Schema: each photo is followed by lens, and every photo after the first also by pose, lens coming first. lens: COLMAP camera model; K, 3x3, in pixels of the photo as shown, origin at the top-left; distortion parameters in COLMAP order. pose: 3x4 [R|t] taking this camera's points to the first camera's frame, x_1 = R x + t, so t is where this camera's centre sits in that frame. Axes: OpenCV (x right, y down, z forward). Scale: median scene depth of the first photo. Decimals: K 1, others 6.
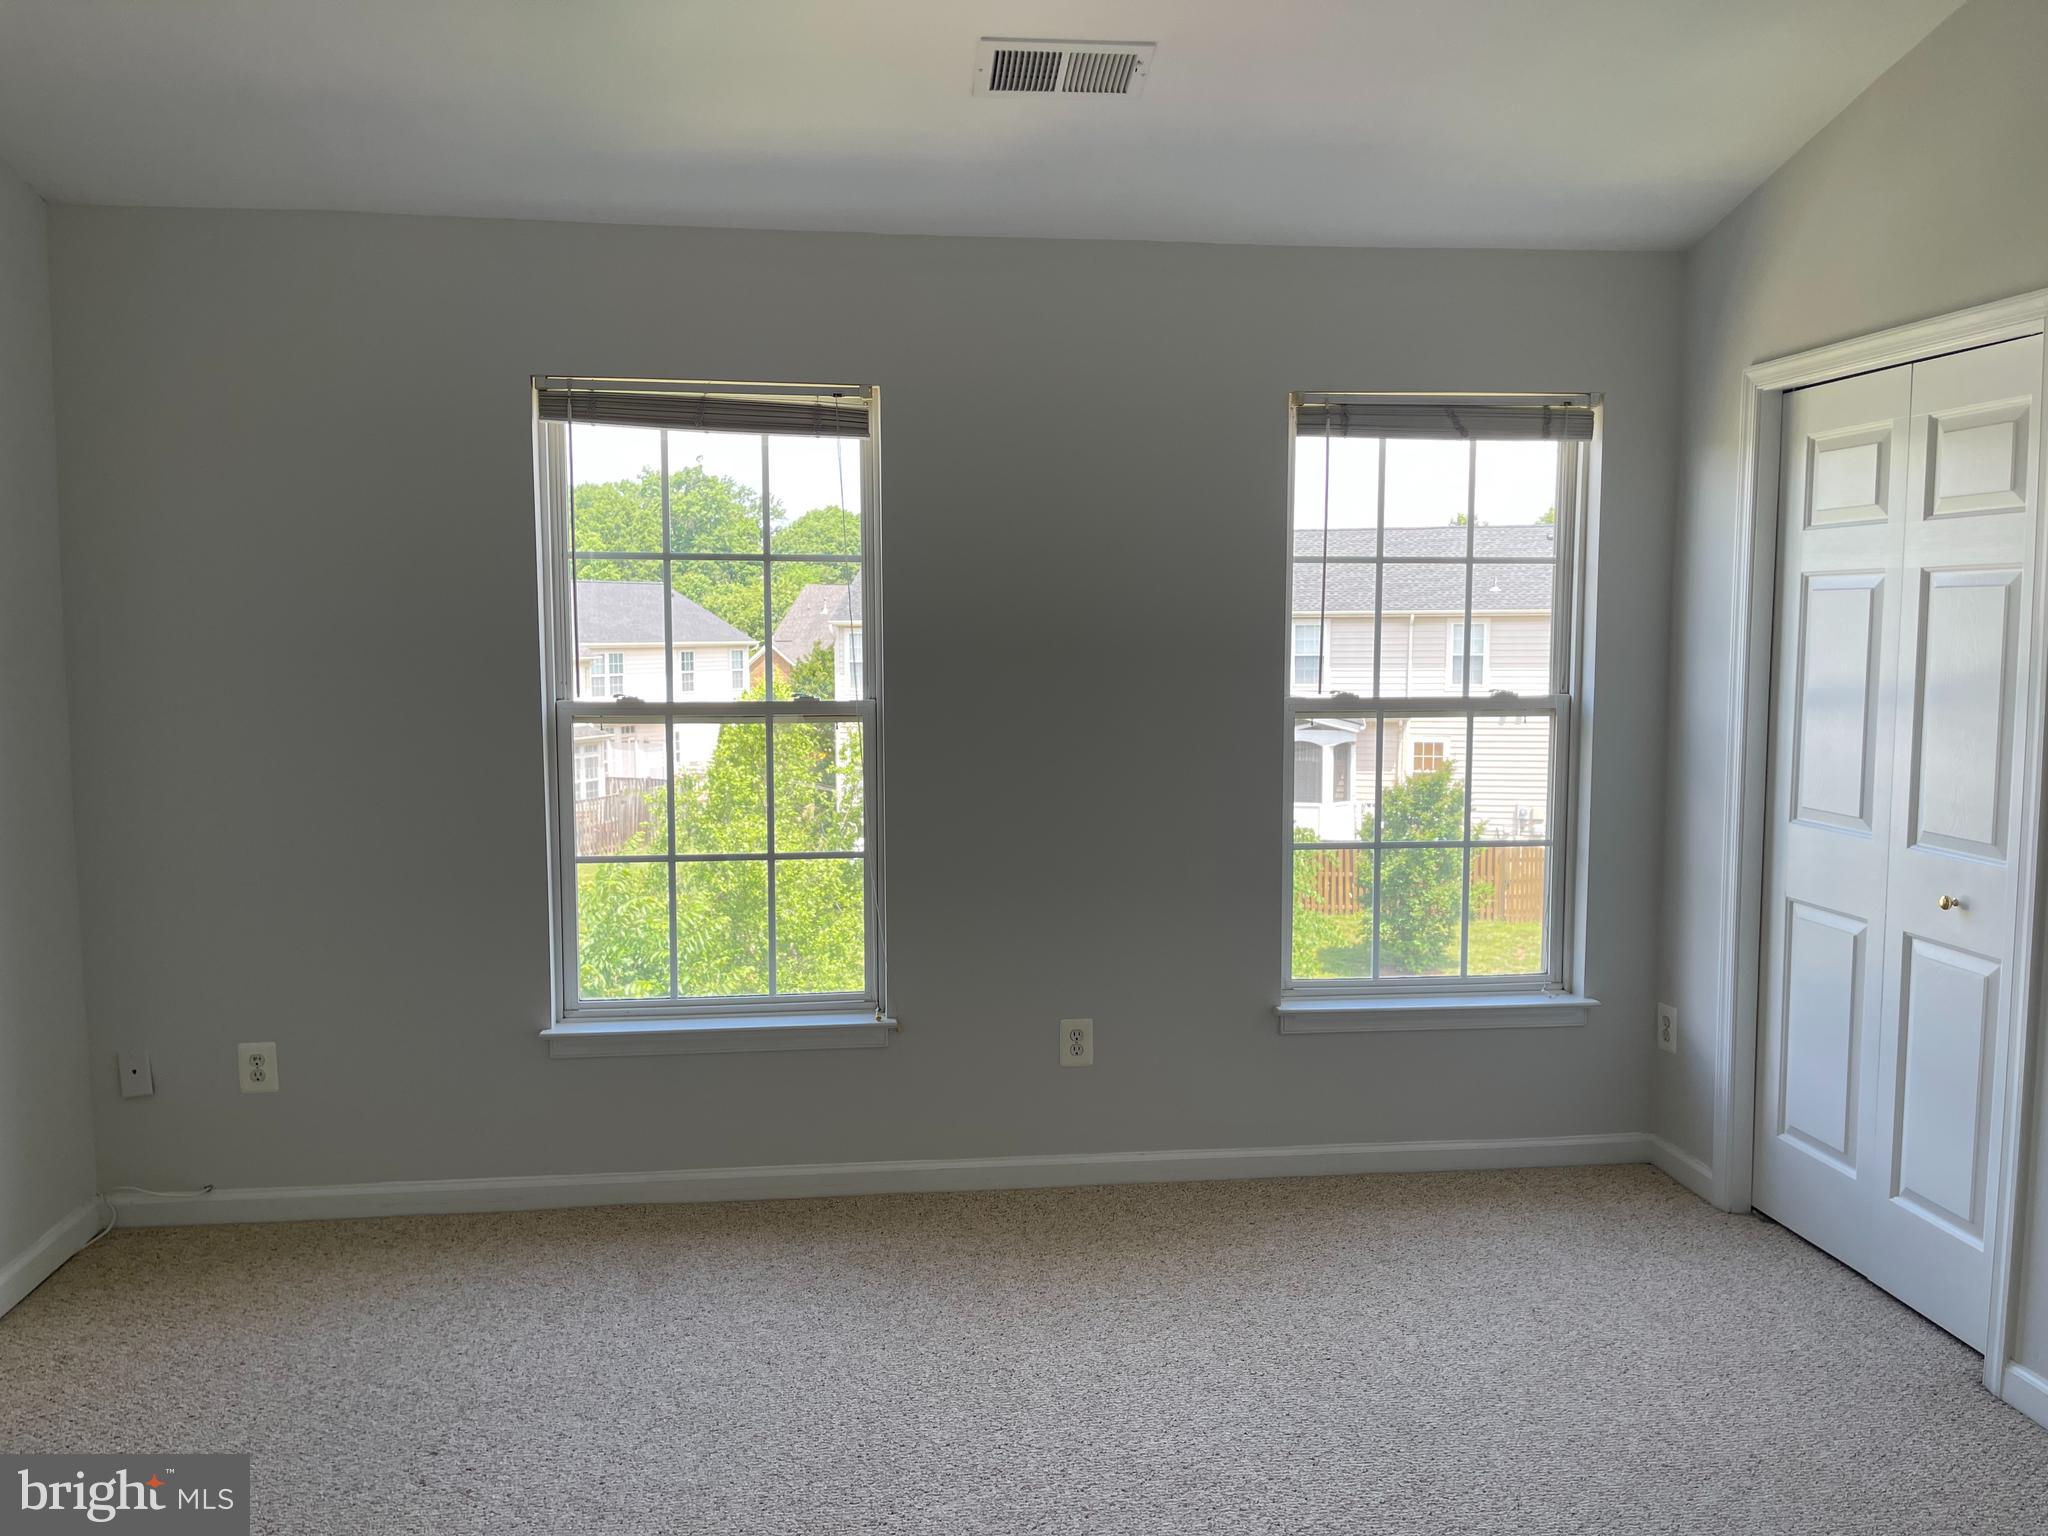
lens RADIAL K [[1543.4, 0, 1034.2], [0, 1543.4, 770.2], [0, 0, 1]] dist [0.072667, -0.088643]
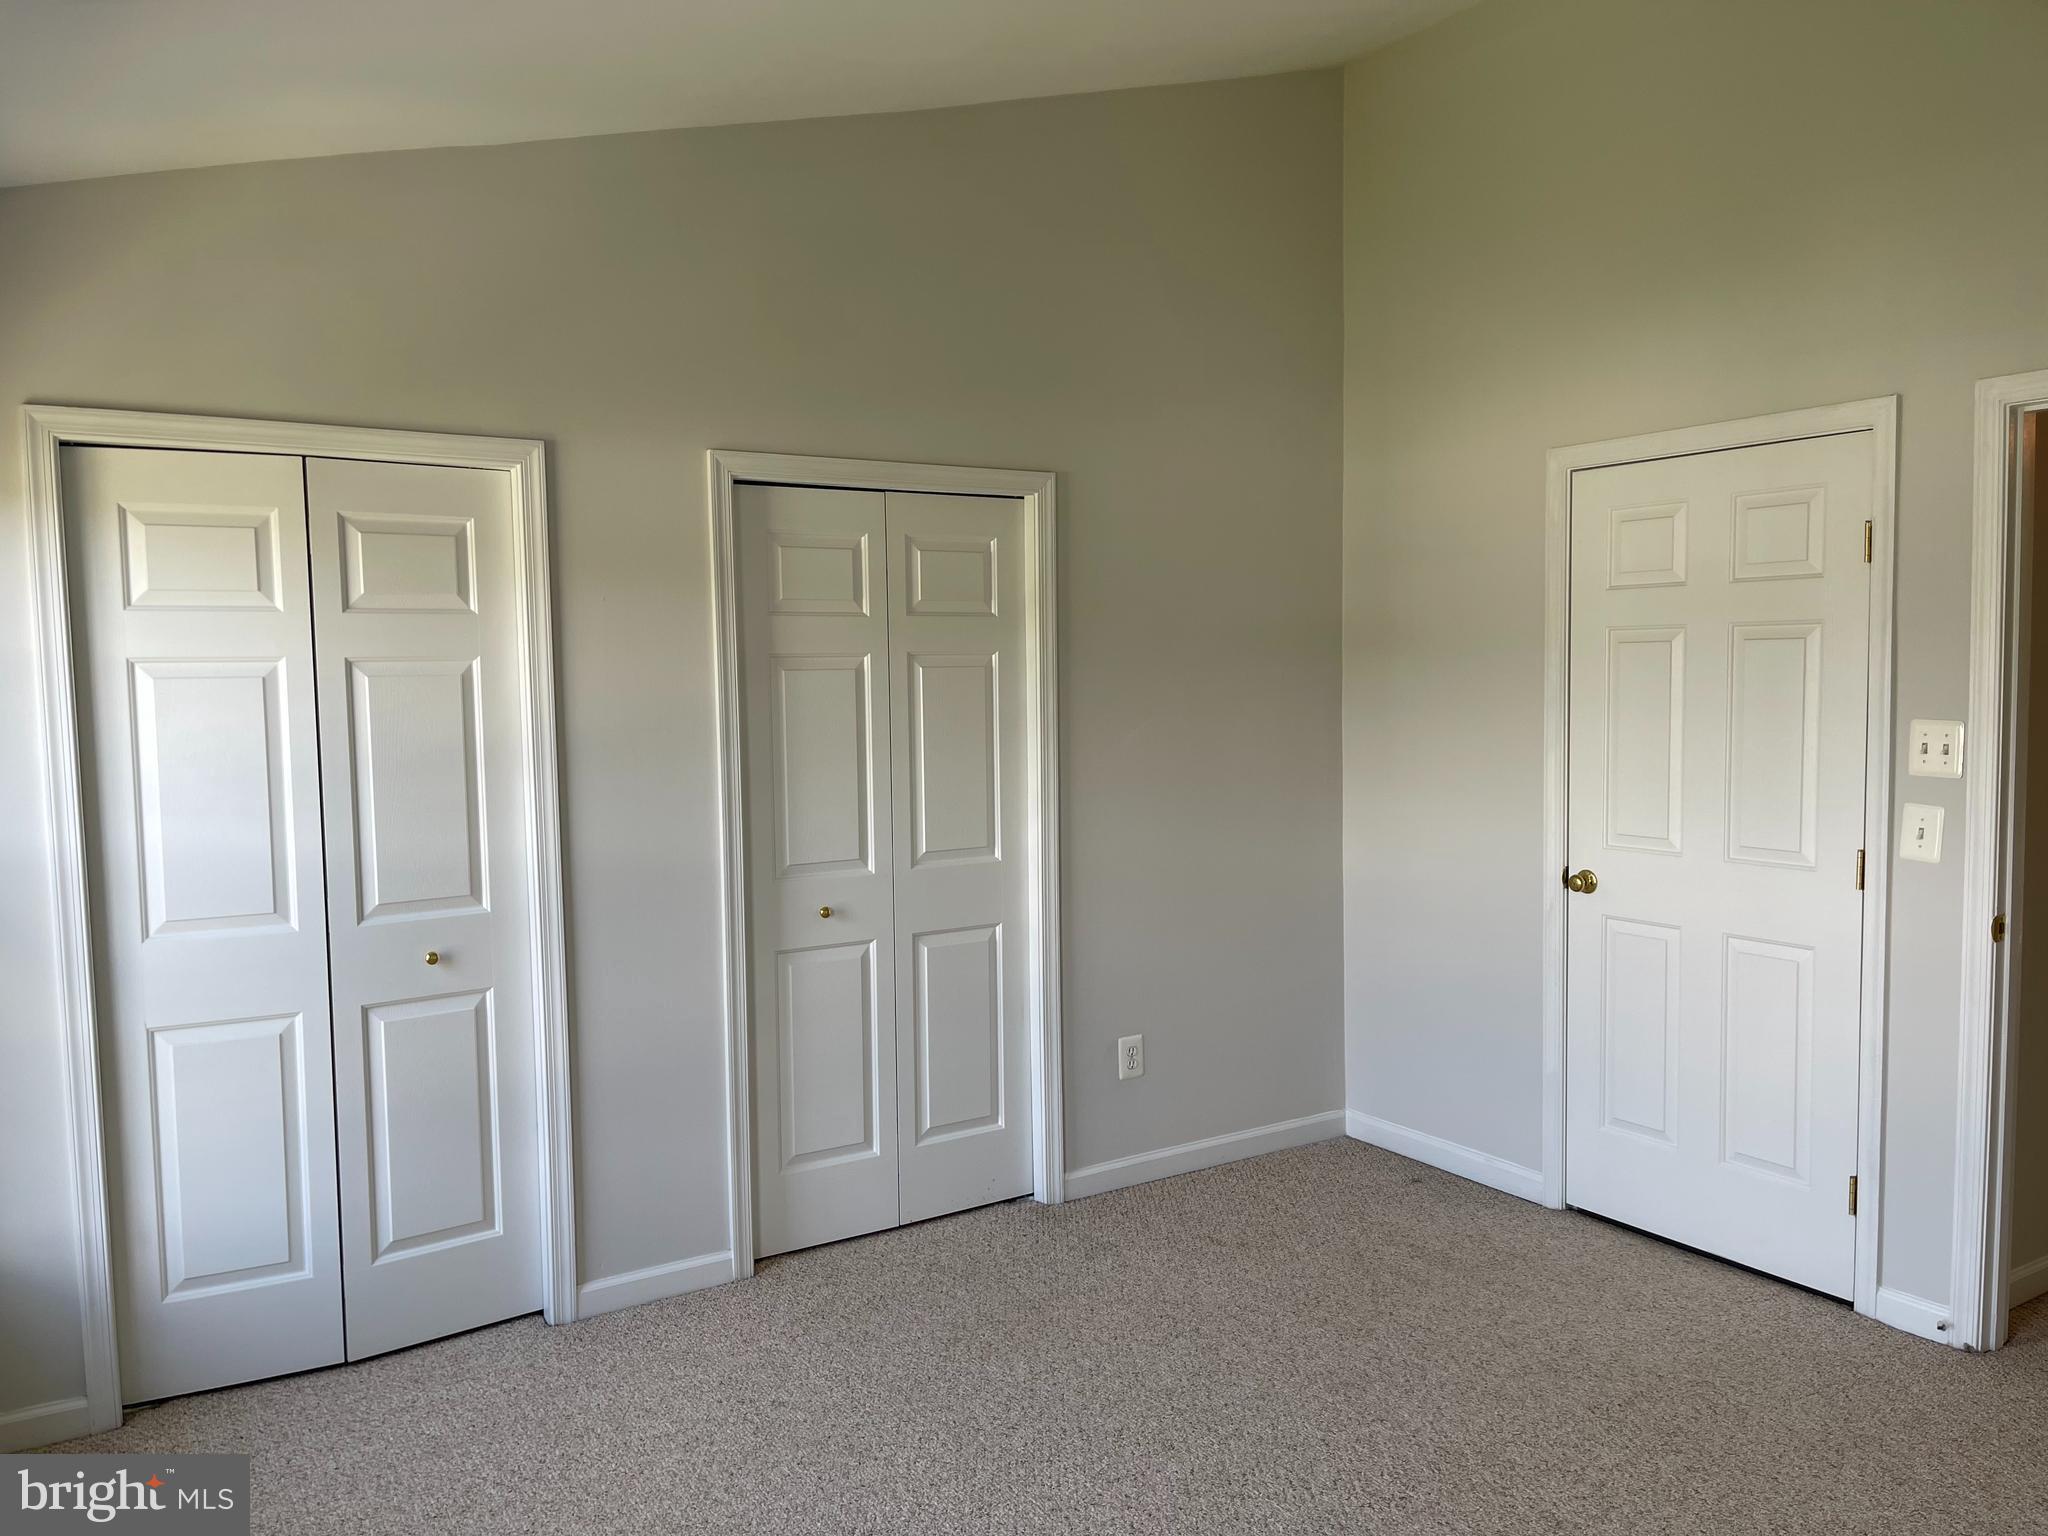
lens RADIAL K [[1543.4, 0, 1034.2], [0, 1543.4, 770.2], [0, 0, 1]] dist [0.072667, -0.088643]
pose [[-0.424826, -0.055448, 0.903575, -0.479457], [0.104922, 0.988380, 0.109982, -0.098841], [-0.899174, 0.141528, -0.414072, 0.840892]]
